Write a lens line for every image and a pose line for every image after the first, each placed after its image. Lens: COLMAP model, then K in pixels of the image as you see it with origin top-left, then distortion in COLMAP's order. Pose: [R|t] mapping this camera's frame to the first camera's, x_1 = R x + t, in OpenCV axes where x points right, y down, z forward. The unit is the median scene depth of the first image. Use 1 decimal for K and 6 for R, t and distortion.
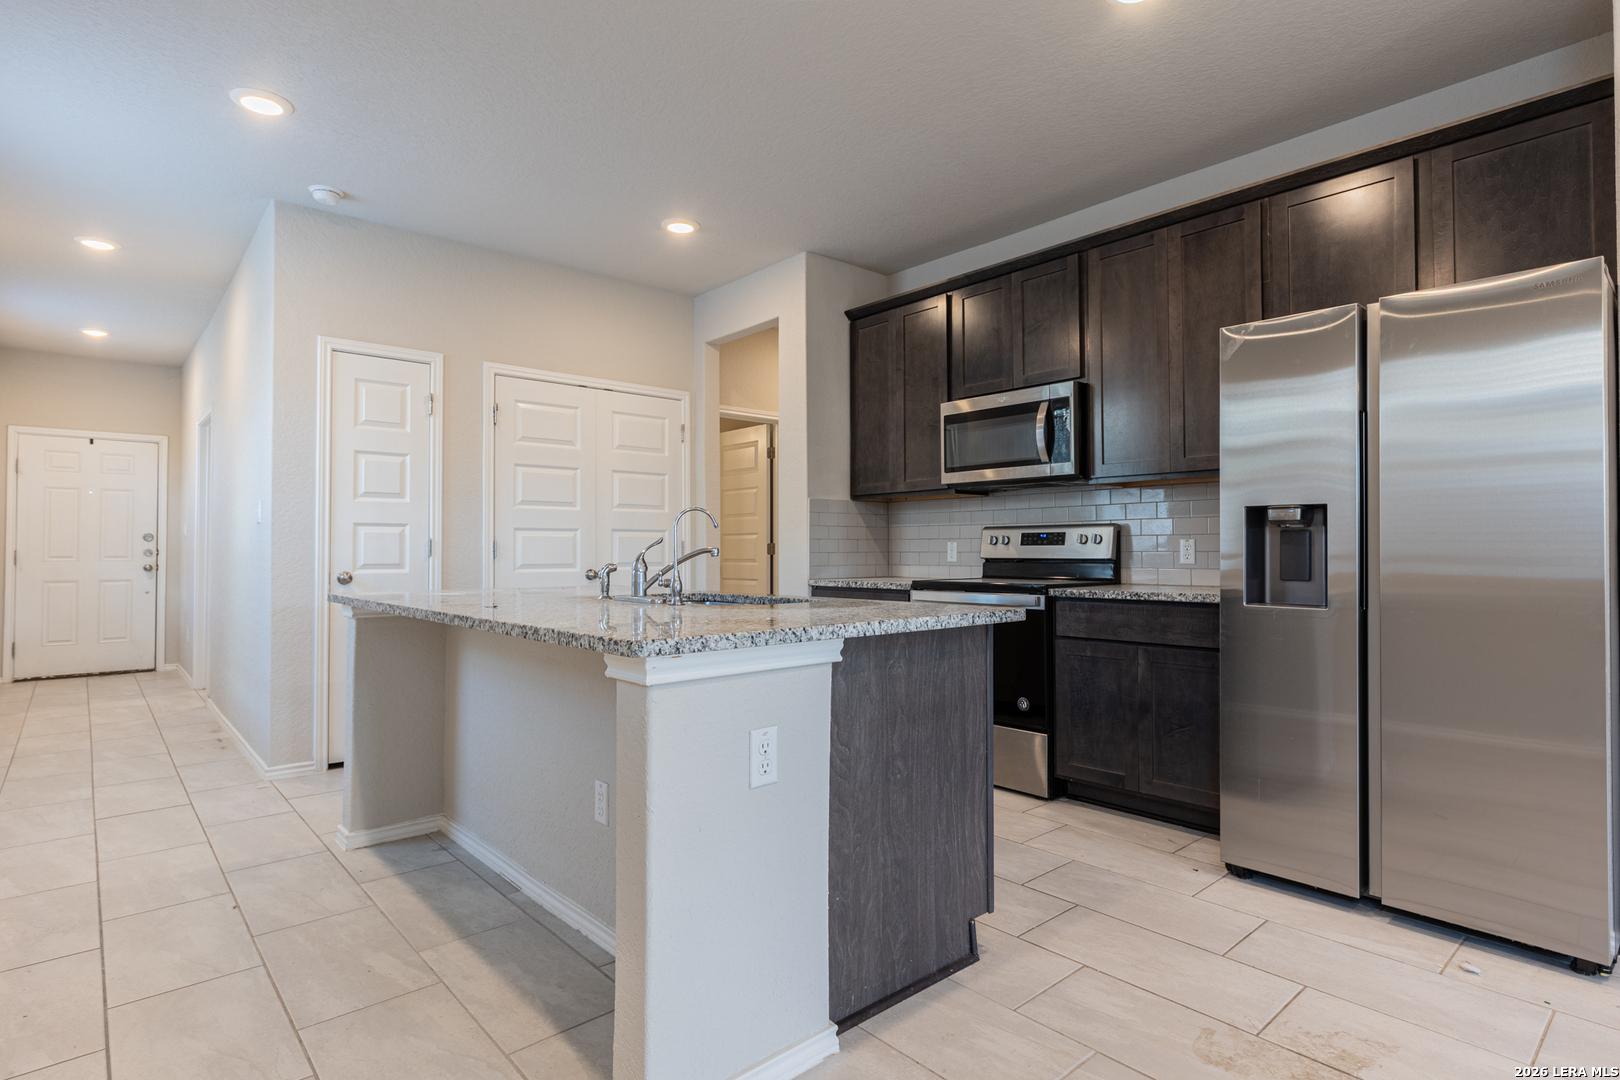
lens RADIAL K [[824.8, 0, 813.0], [0, 824.8, 538.4], [0, 0, 1]] dist [-0.000032, -0.001653]
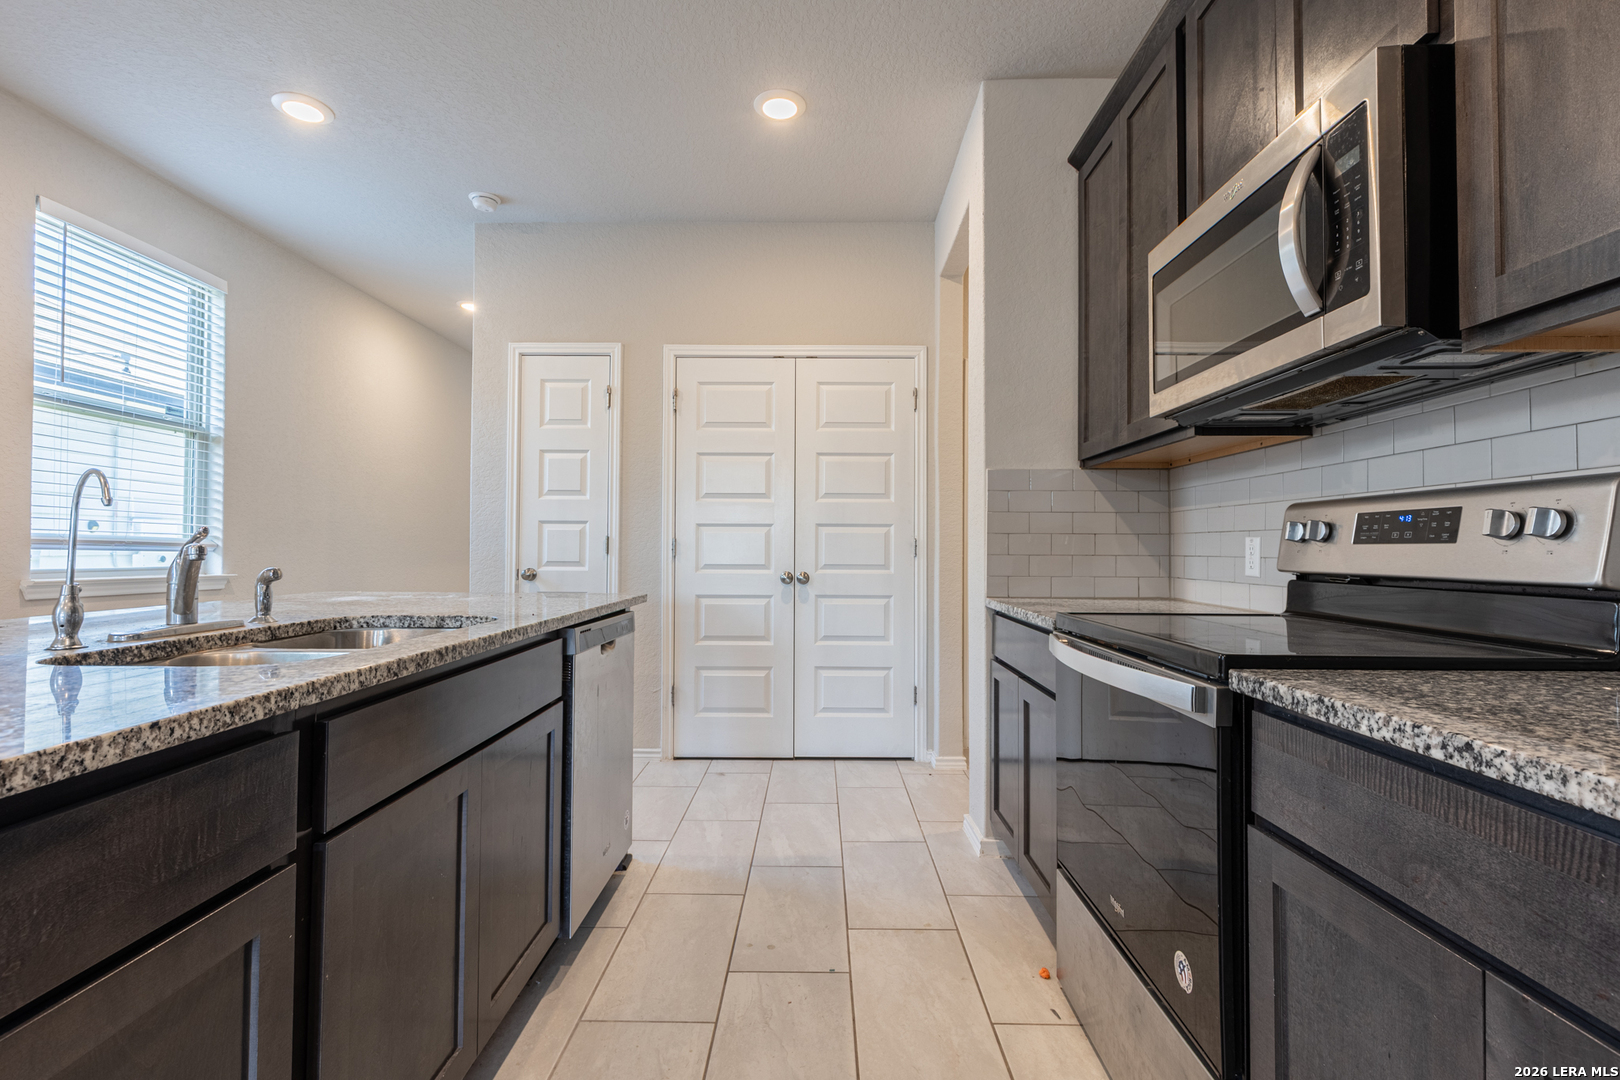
lens RADIAL K [[730.1, 0, 815.0], [0, 730.1, 536.9], [0, 0, 1]] dist [0.006734, -0.000459]
pose [[0.742032, -0.005282, -0.670344, 0.302789], [0.003572, 0.999986, -0.003925, 0.005822], [0.670355, 0.000518, 0.742040, 0.553397]]
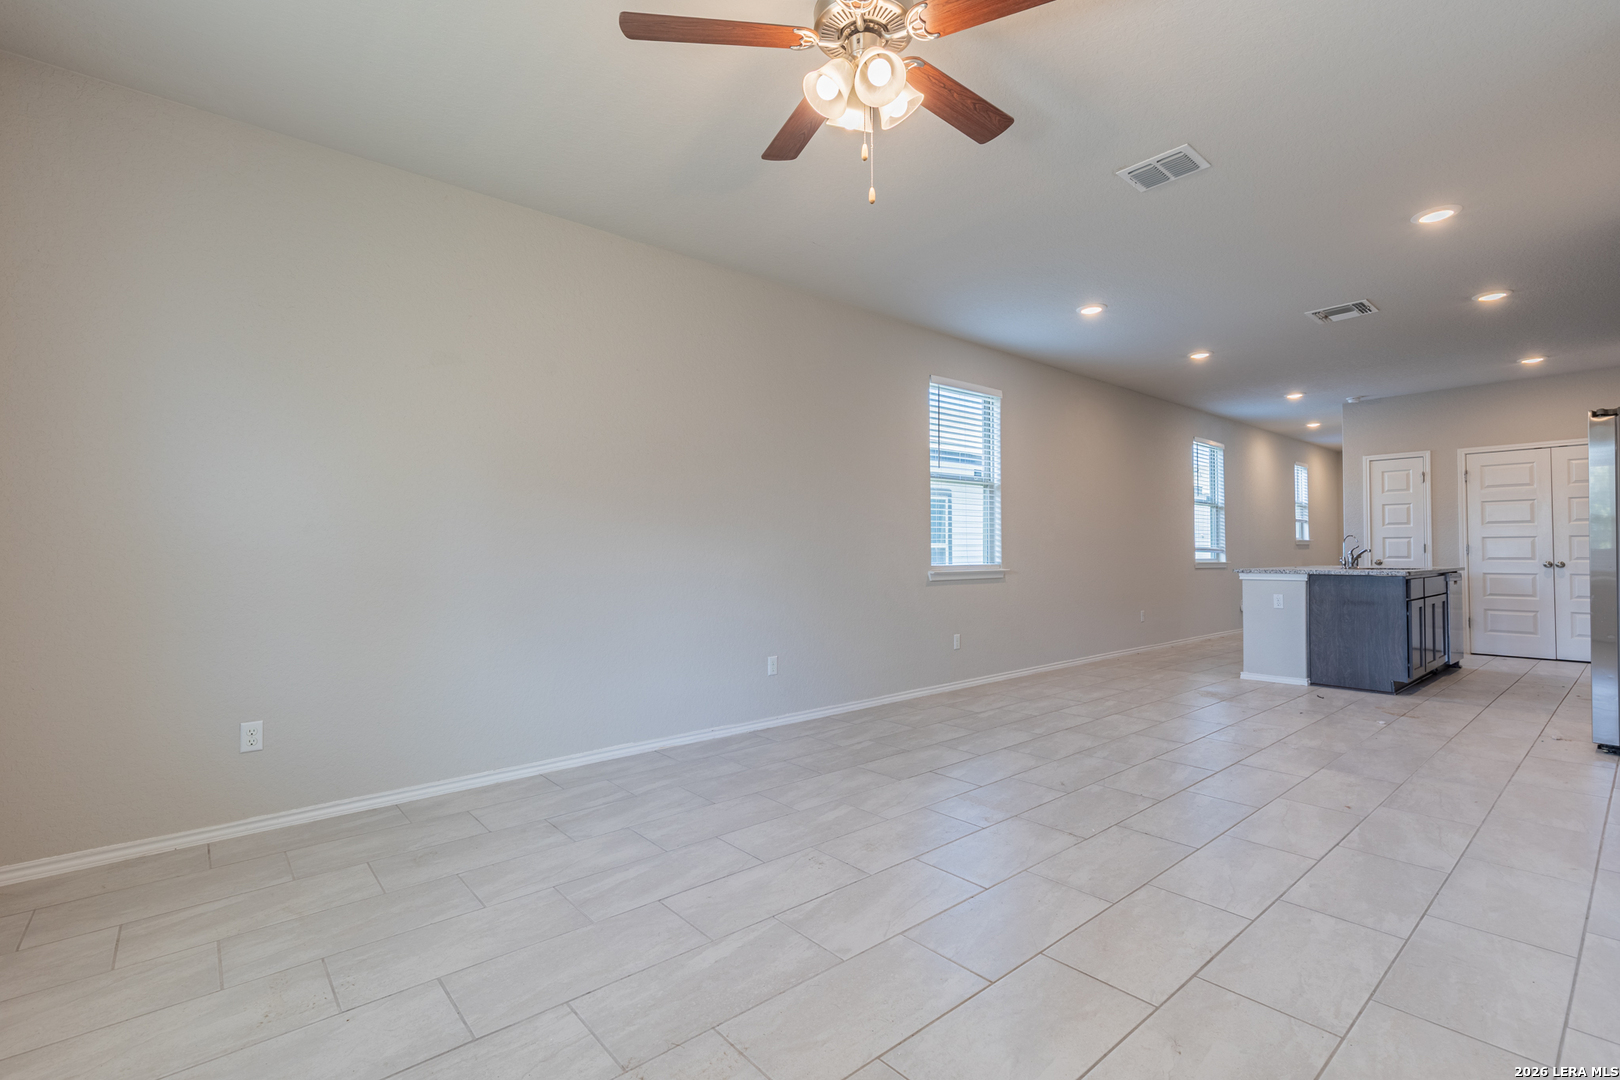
lens RADIAL K [[730.1, 0, 817.8], [0, 730.1, 537.5], [0, 0, 1]] dist [0.006734, -0.000459]
pose [[-0.014503, -0.019487, -0.999705, 1.406819], [0.018622, 0.999631, -0.019755, -0.008140], [0.999721, -0.018903, -0.014135, -0.474128]]
